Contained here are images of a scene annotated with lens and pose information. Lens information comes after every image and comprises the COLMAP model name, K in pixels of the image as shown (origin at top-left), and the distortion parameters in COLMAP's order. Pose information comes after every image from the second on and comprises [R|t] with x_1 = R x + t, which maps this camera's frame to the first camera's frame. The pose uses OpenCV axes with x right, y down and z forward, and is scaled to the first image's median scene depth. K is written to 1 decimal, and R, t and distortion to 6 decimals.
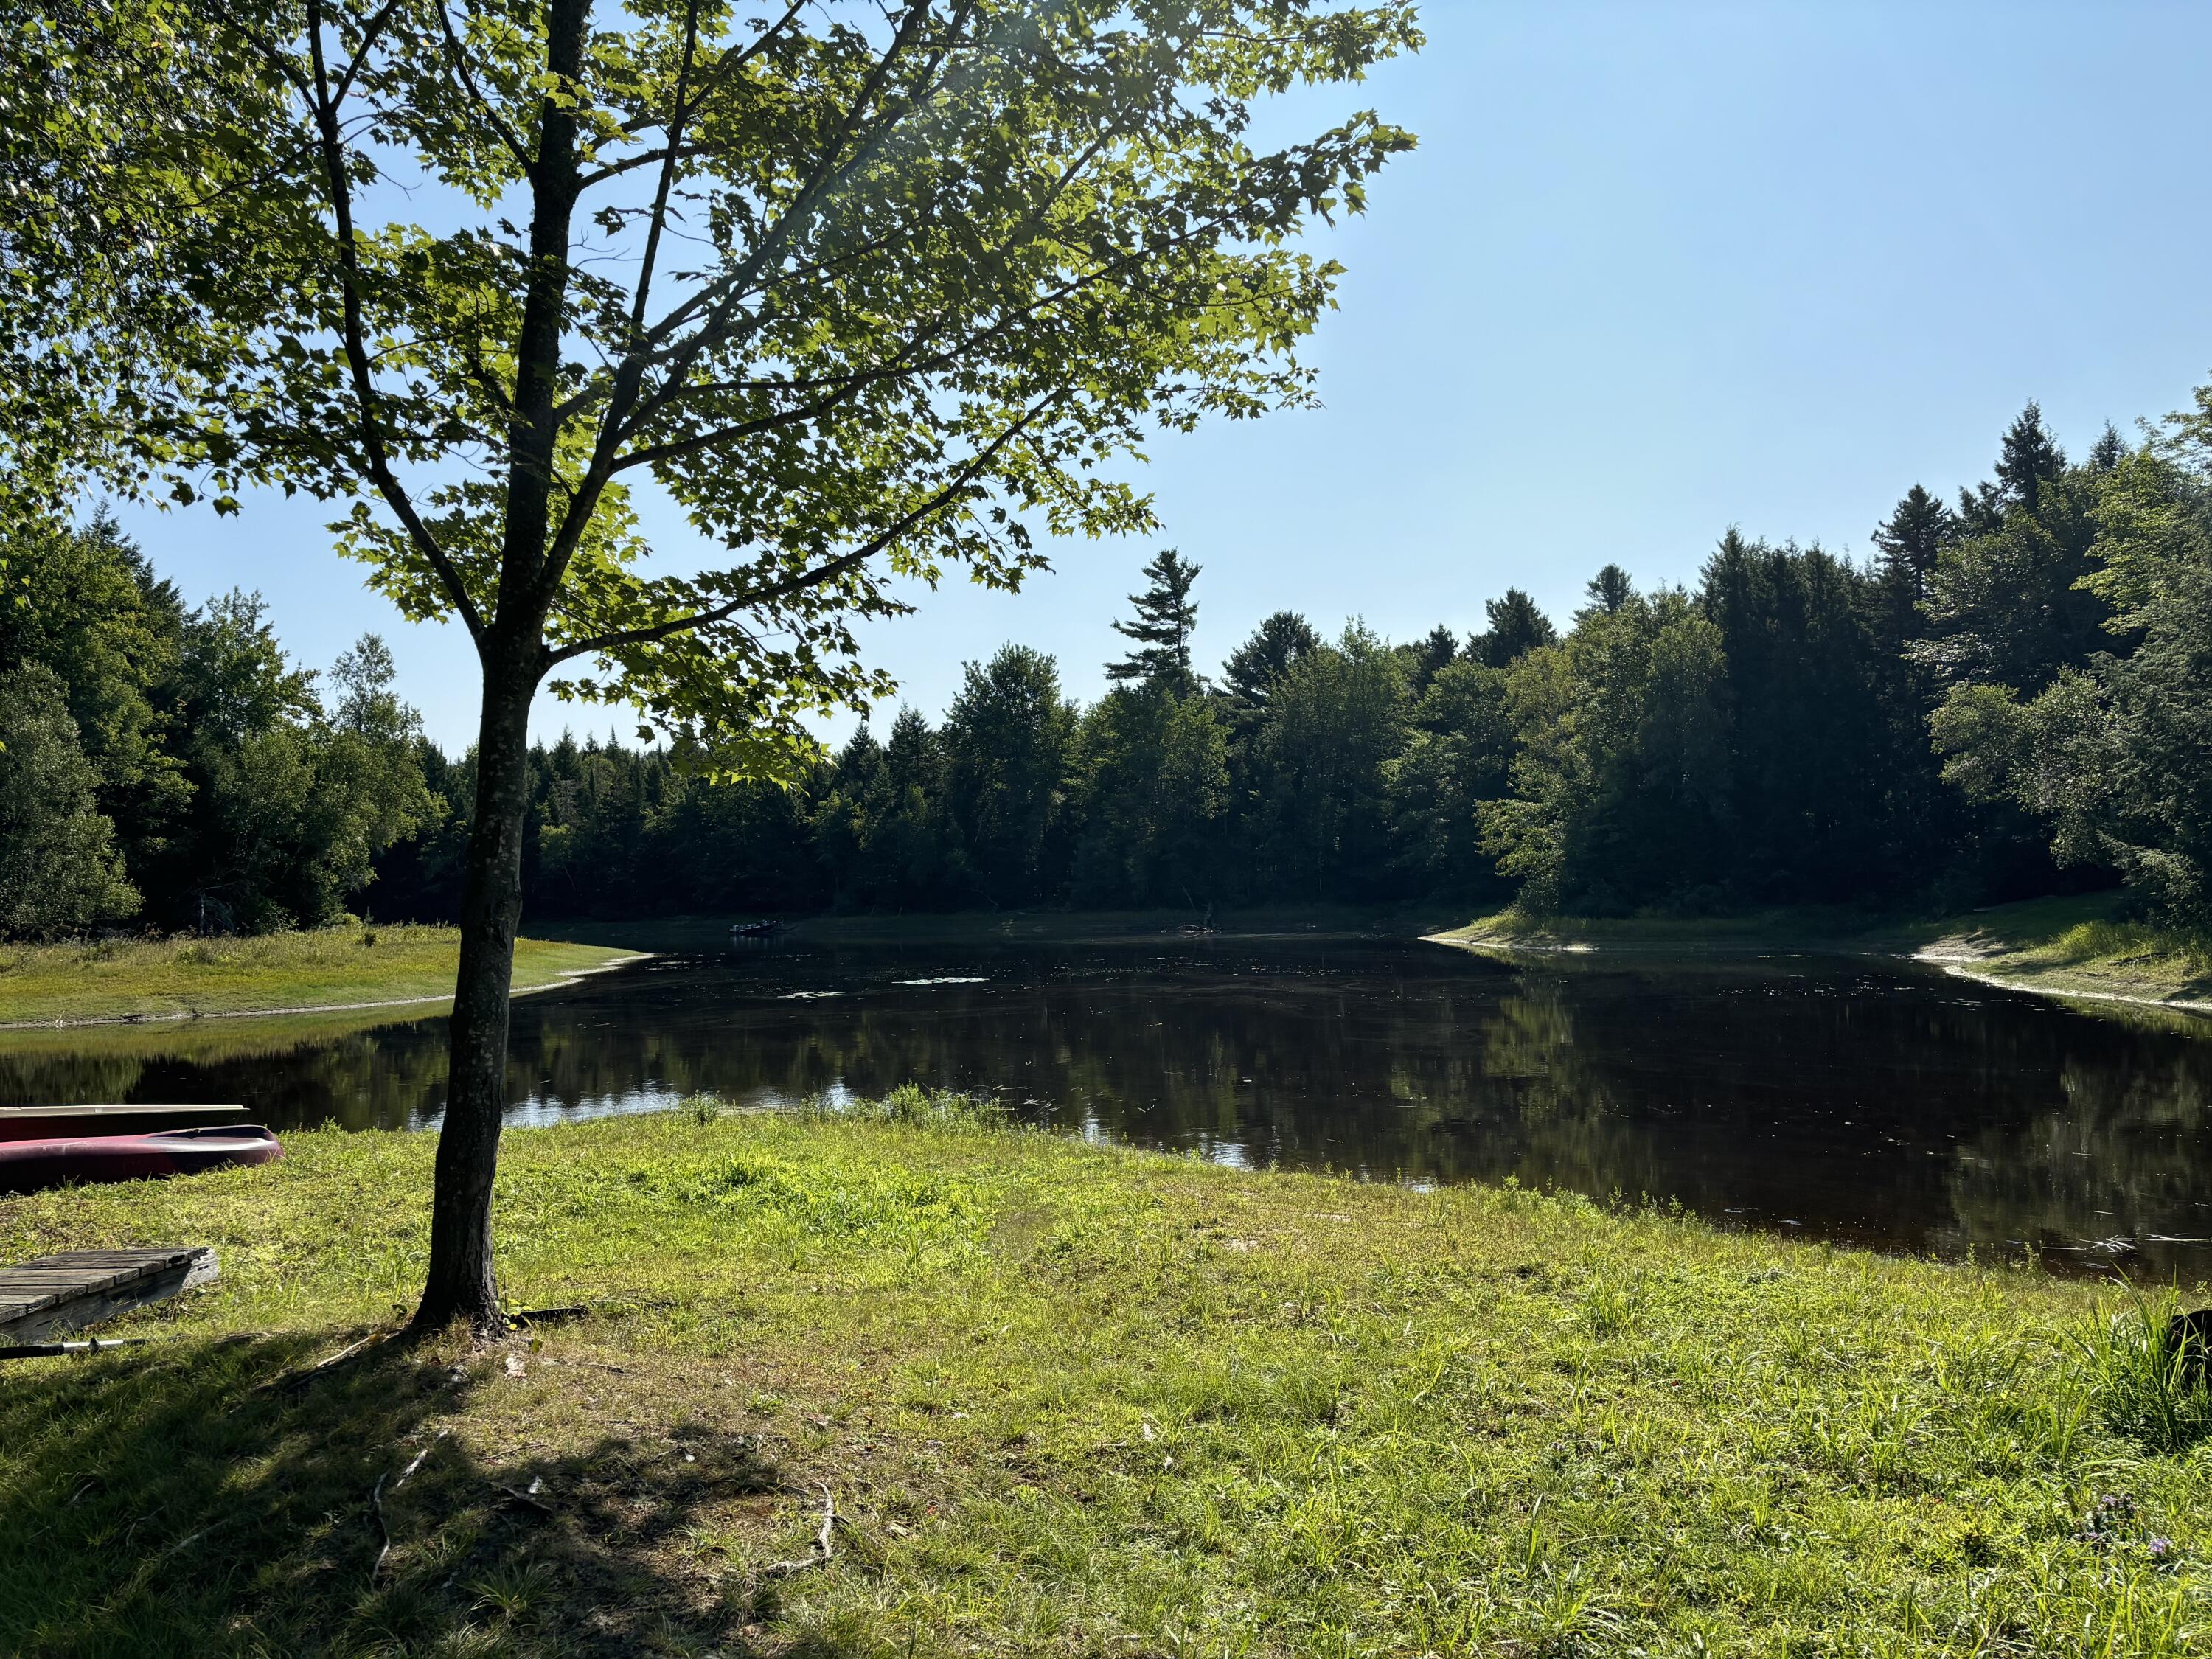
lens RADIAL K [[1630.3, 0, 1109.2], [0, 1630.3, 849.8], [0, 0, 1]] dist [0.002065, -0.007173]
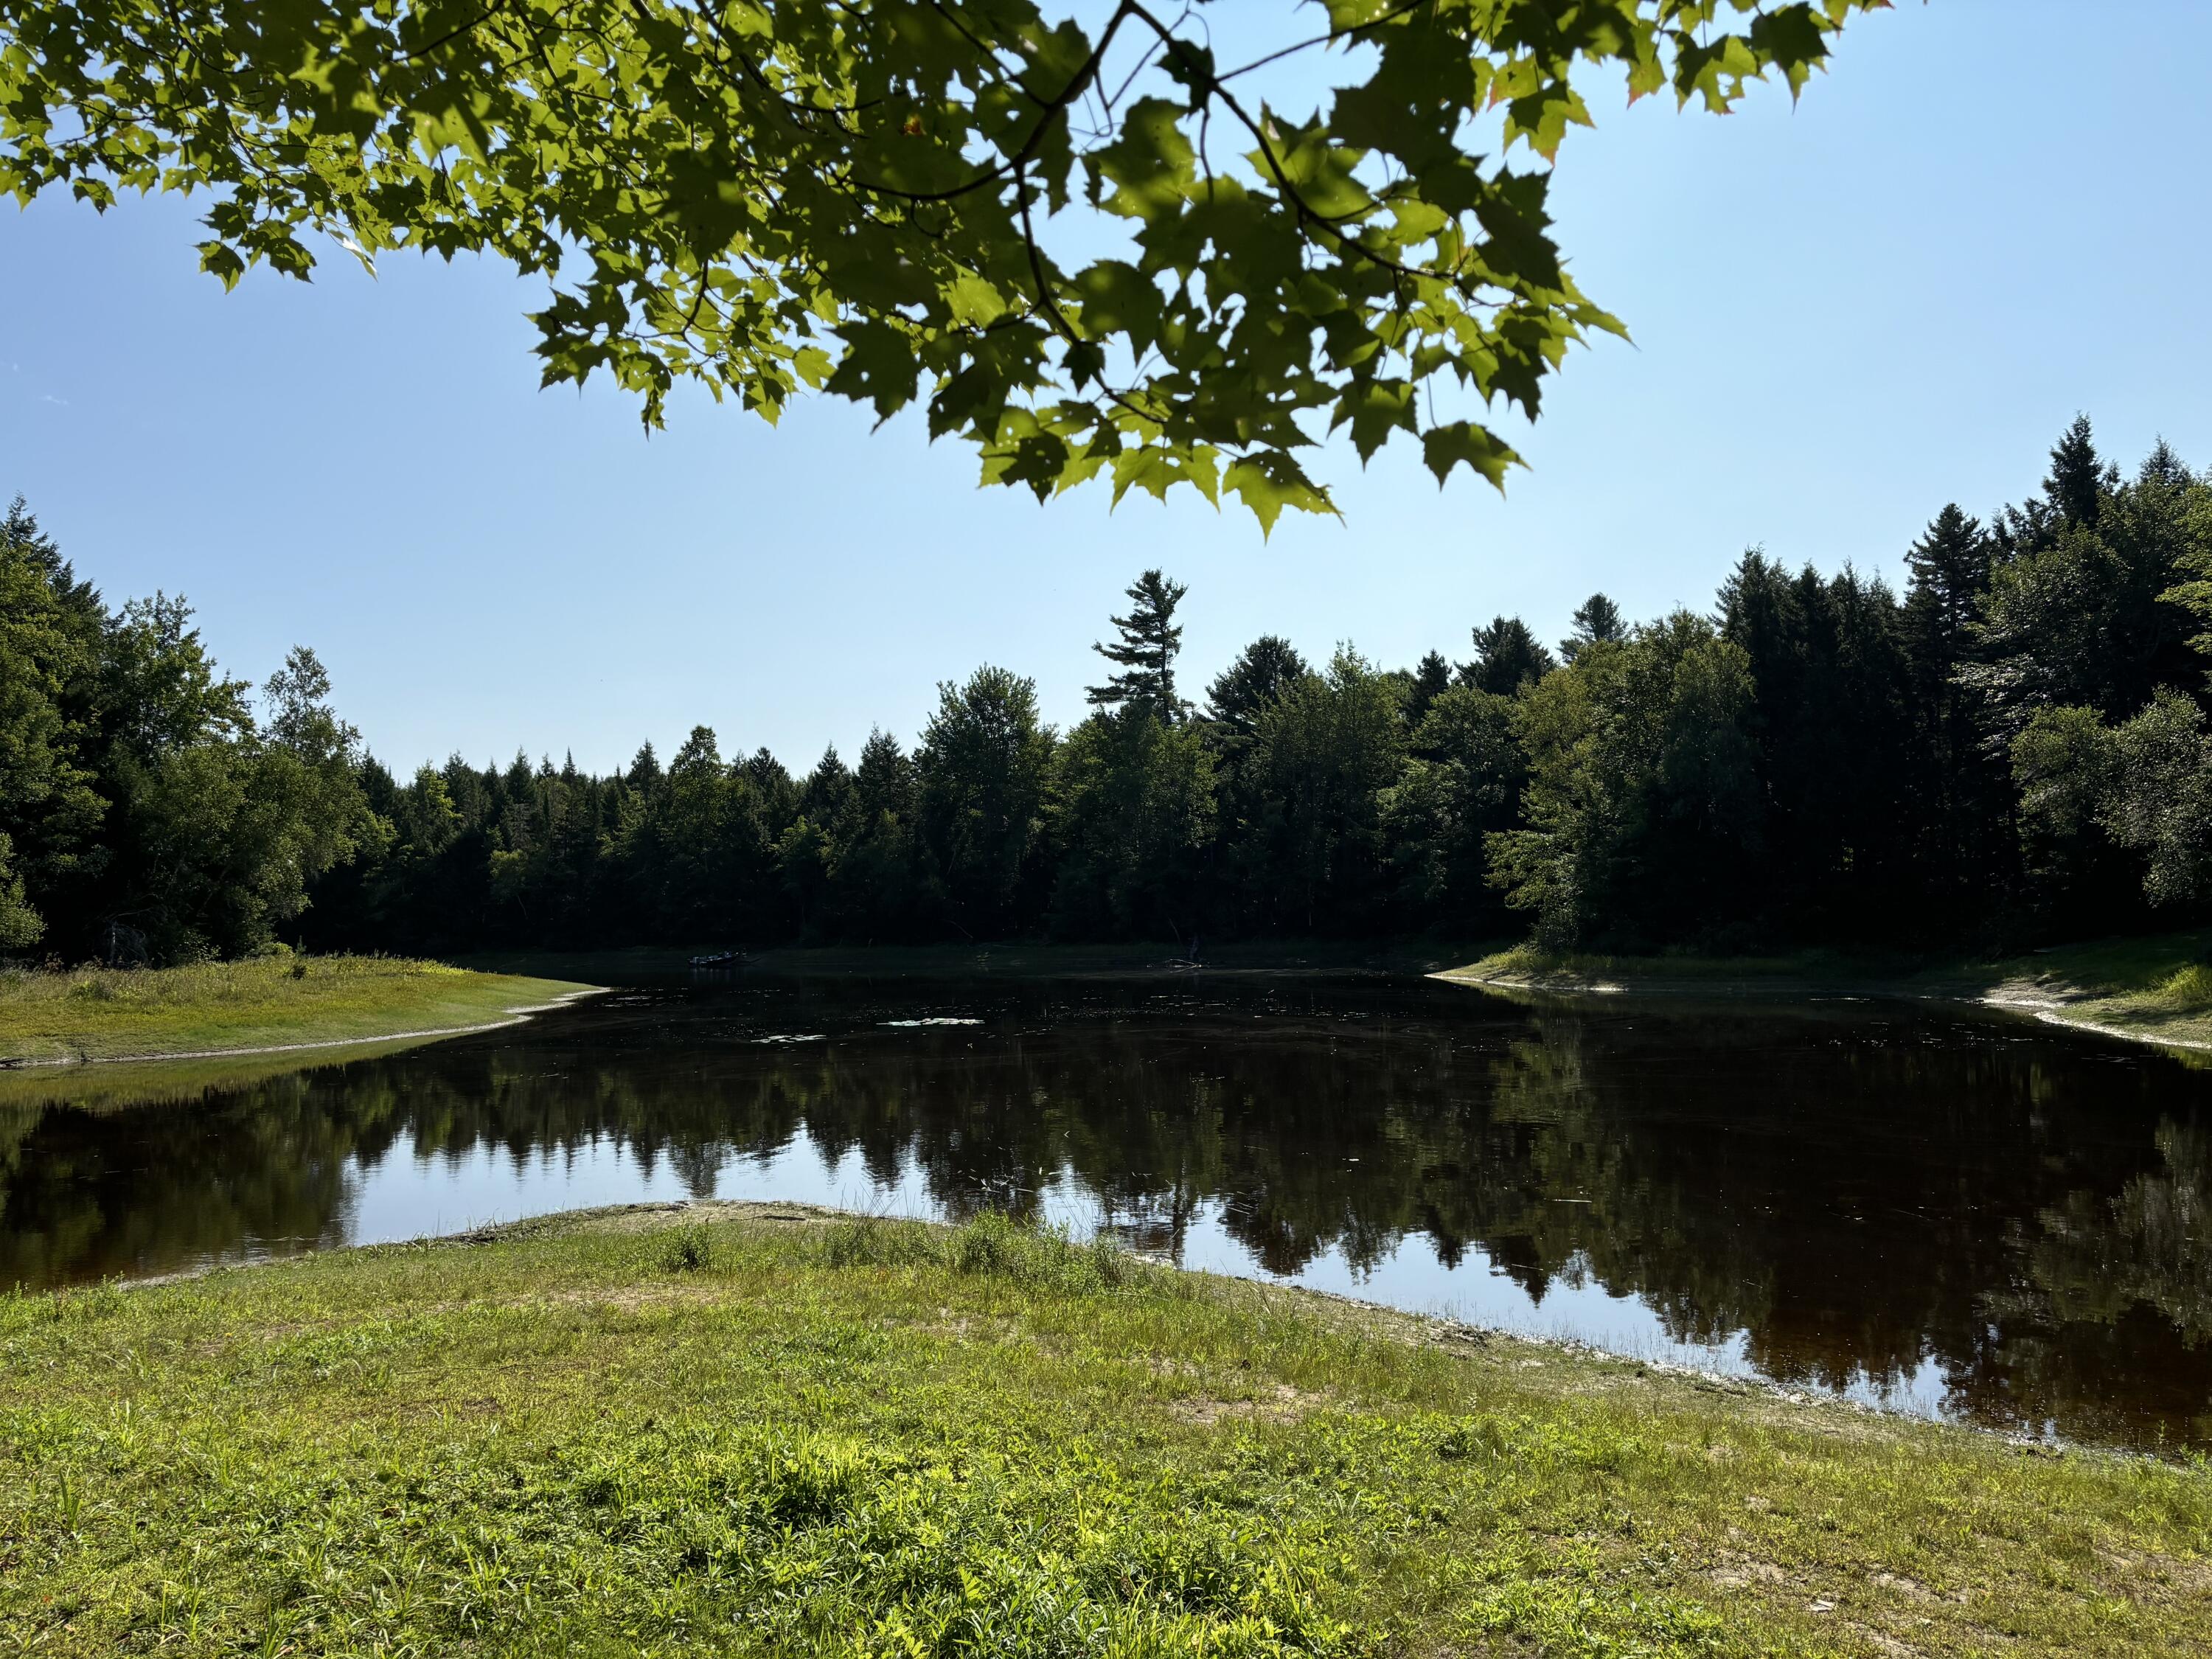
lens RADIAL K [[1621.3, 0, 1115.0], [0, 1621.3, 843.7], [0, 0, 1]] dist [0.004679, -0.008026]
pose [[0.999528, 0.007844, 0.029687, -0.016871], [-0.007149, 0.999699, -0.023463, 0.000849], [-0.029862, 0.023239, 0.999284, 0.056341]]
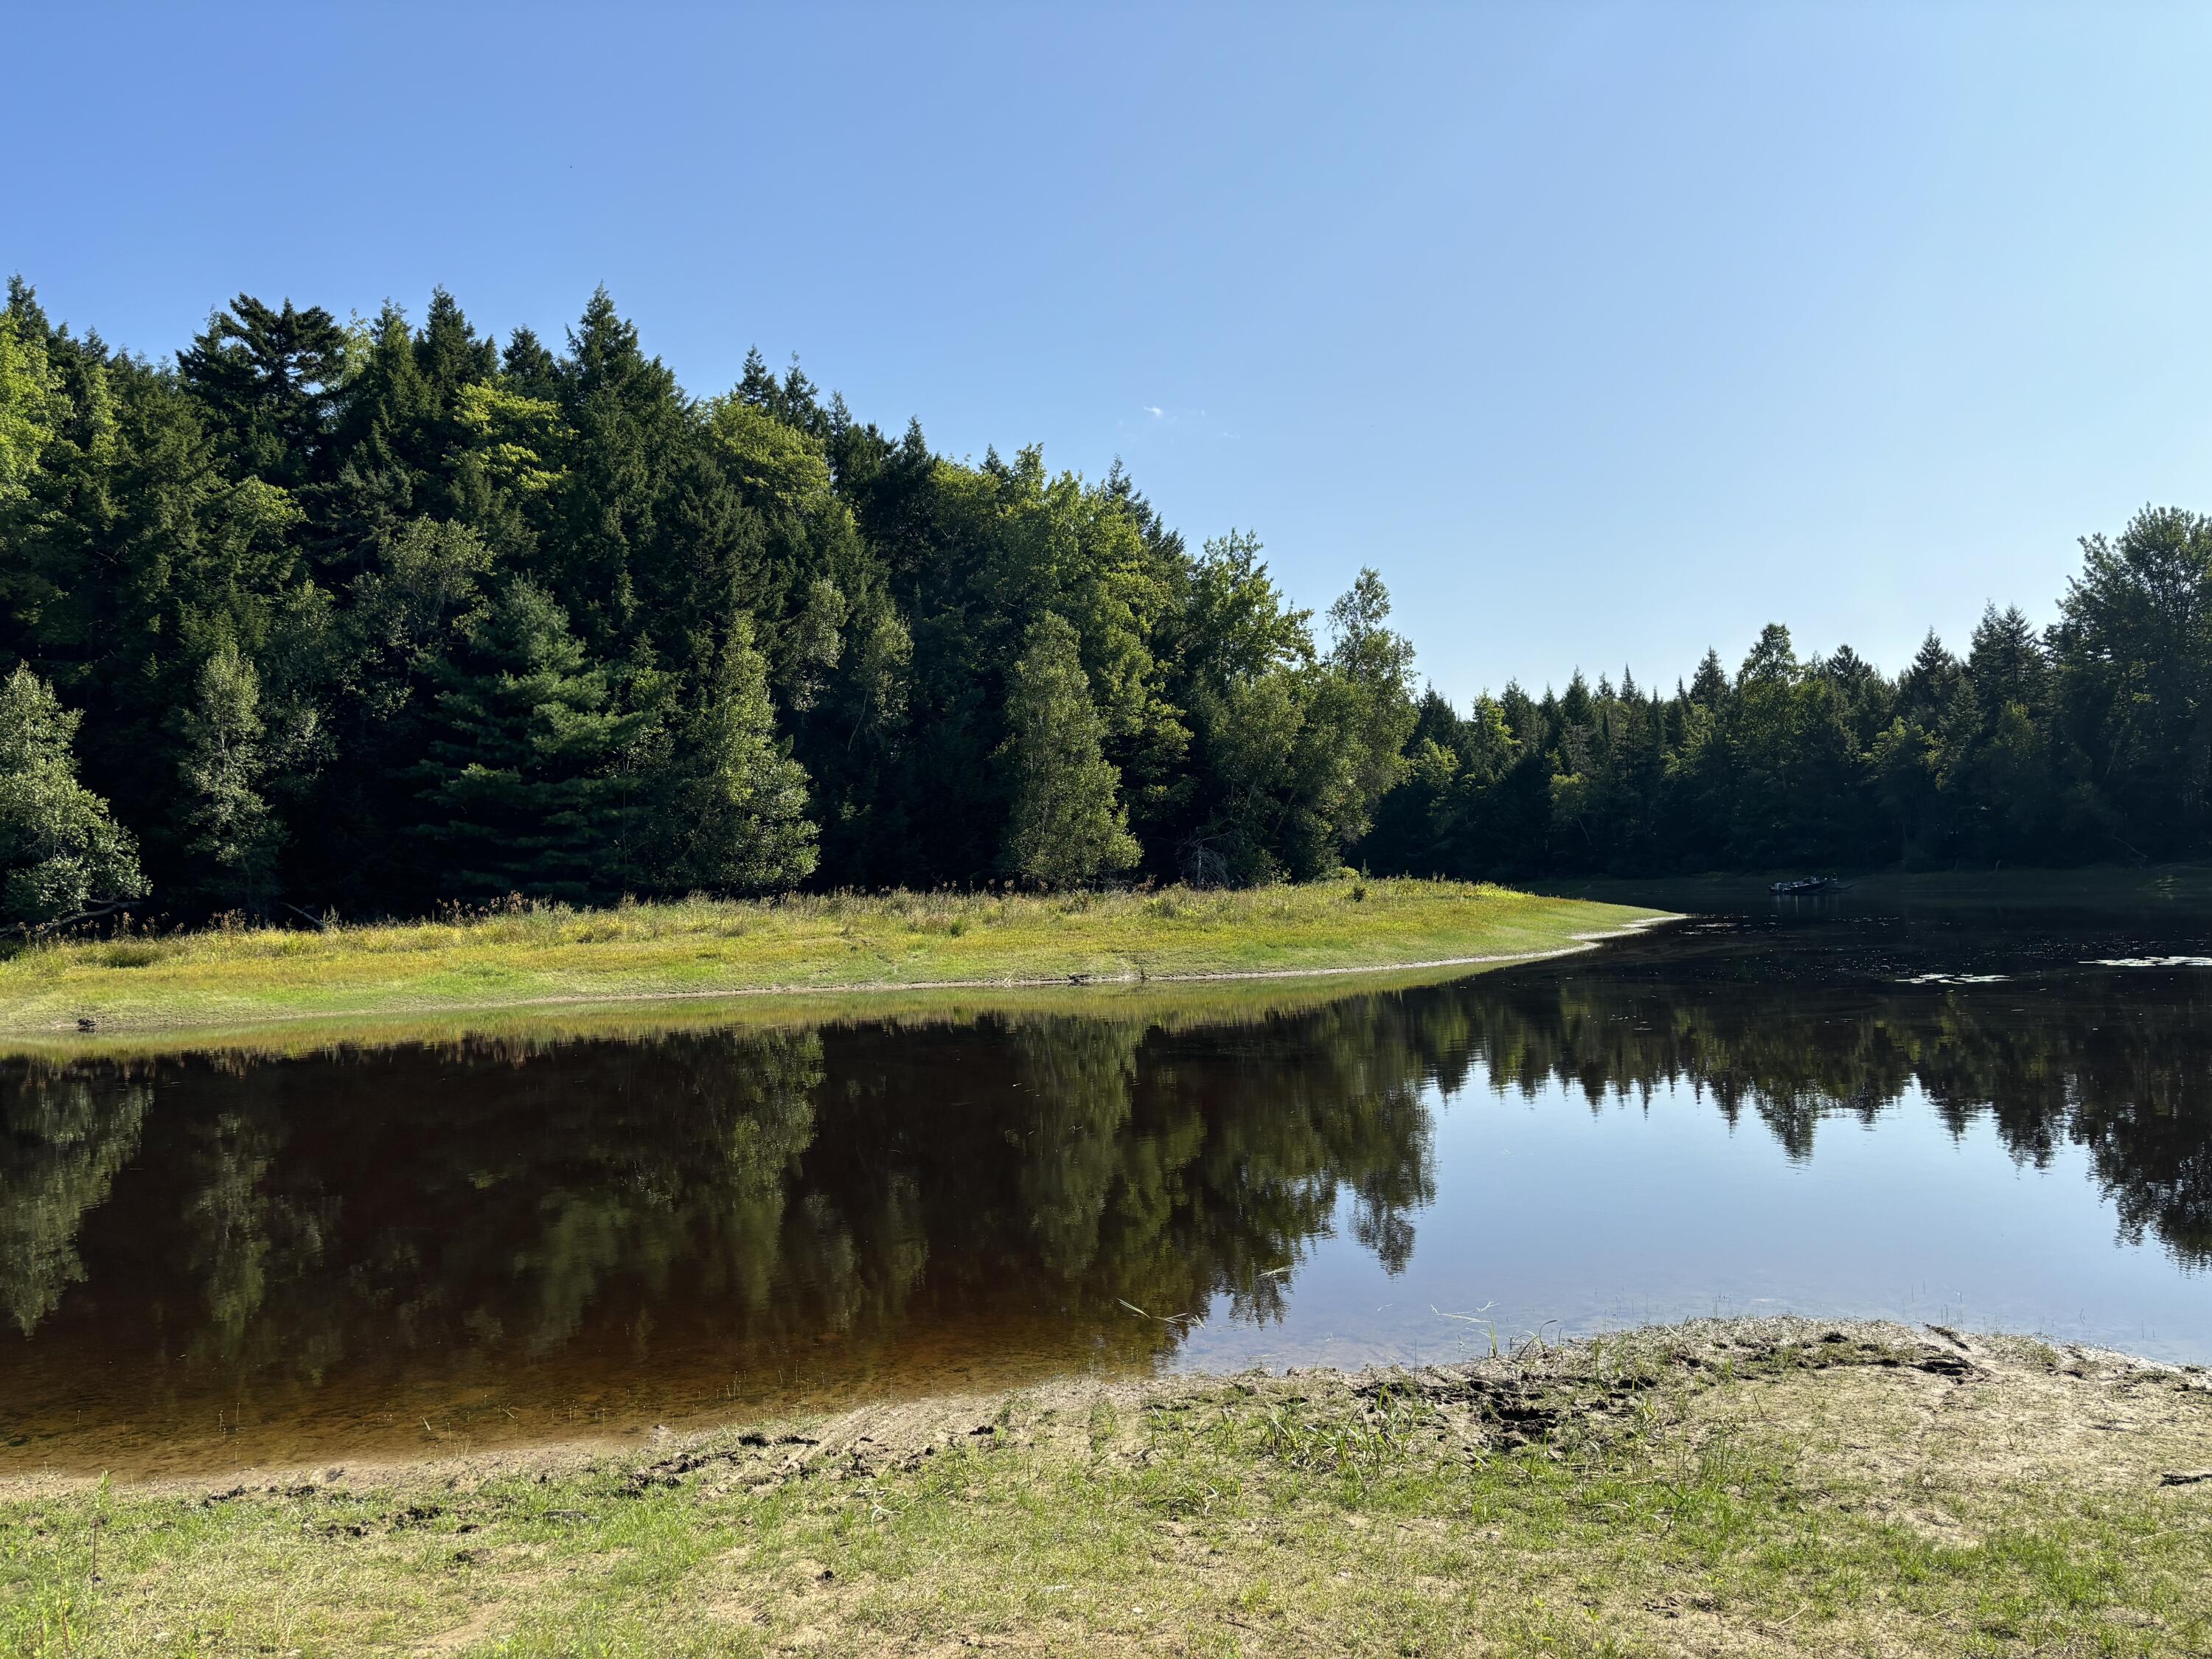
lens RADIAL K [[1620.1, 0, 1135.5], [0, 1620.1, 782.3], [0, 0, 1]] dist [-0.000237, -0.001826]
pose [[0.829066, -0.031629, -0.558256, -0.046089], [0.021979, 0.999471, -0.023985, 0.009596], [0.558719, 0.007615, 0.829322, 0.154871]]
